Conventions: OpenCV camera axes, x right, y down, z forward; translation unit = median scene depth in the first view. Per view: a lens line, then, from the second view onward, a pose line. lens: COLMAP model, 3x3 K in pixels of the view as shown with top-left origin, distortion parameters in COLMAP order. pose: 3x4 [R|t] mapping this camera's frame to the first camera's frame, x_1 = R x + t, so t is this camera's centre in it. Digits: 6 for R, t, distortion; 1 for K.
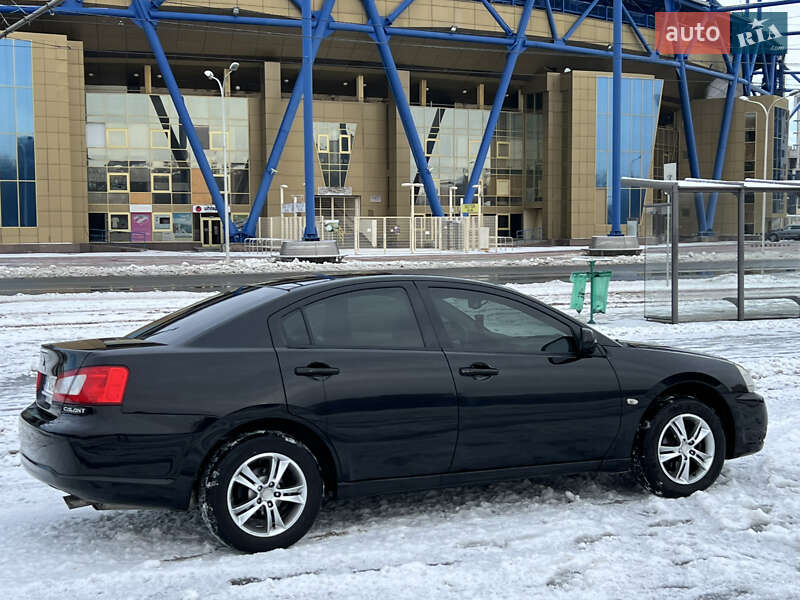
lens RADIAL K [[1162.8, 0, 404.9], [0, 1162.8, 302.2], [0, 0, 1]] dist [0.083324, 0.000000]
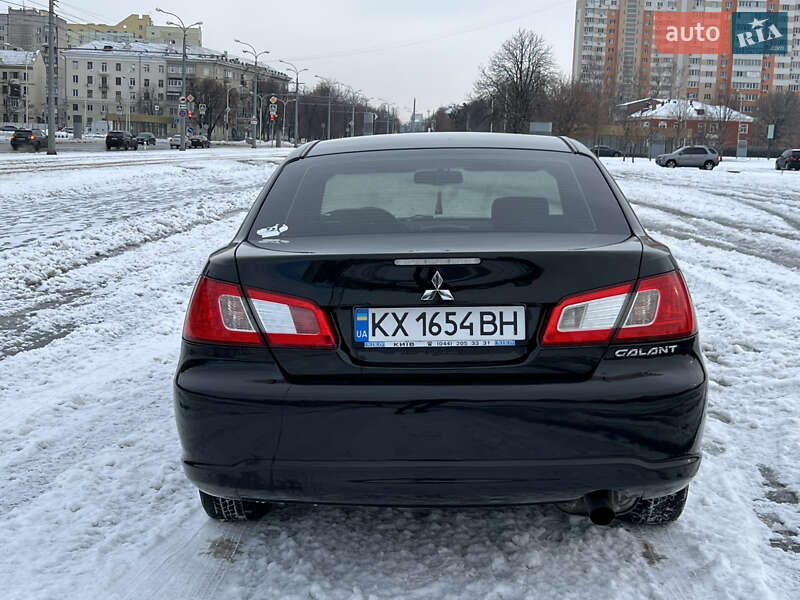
lens RADIAL K [[1162.8, 0, 408.2], [0, 1162.8, 294.3], [0, 0, 1]] dist [0.083324, 0.000000]
pose [[0.451266, -0.089998, 0.887840, -0.080165], [0.016538, 0.995574, 0.092513, 0.000743], [-0.892236, -0.027065, 0.450758, 0.079944]]
